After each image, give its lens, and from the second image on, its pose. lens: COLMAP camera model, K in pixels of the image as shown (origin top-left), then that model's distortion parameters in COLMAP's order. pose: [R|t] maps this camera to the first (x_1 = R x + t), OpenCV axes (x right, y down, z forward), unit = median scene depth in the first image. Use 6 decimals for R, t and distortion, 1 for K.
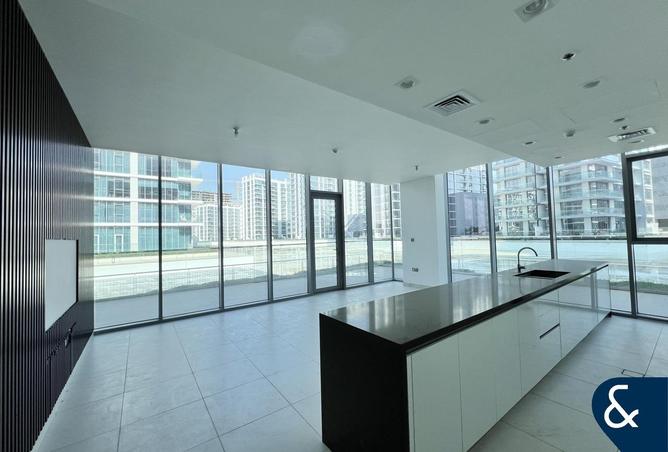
lens RADIAL K [[267.3, 0, 334.0], [0, 267.3, 226.0], [0, 0, 1]] dist [-0.009842, 0.000030]
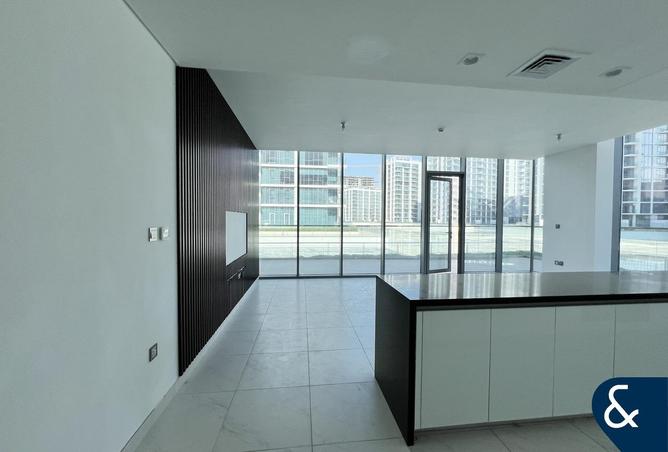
lens RADIAL K [[267.3, 0, 334.0], [0, 267.3, 226.0], [0, 0, 1]] dist [-0.009842, 0.000030]
pose [[0.870338, 0.047344, -0.490174, 0.144304], [-0.015604, 0.997519, 0.068640, 0.008377], [0.492208, -0.052091, 0.868918, -0.056697]]
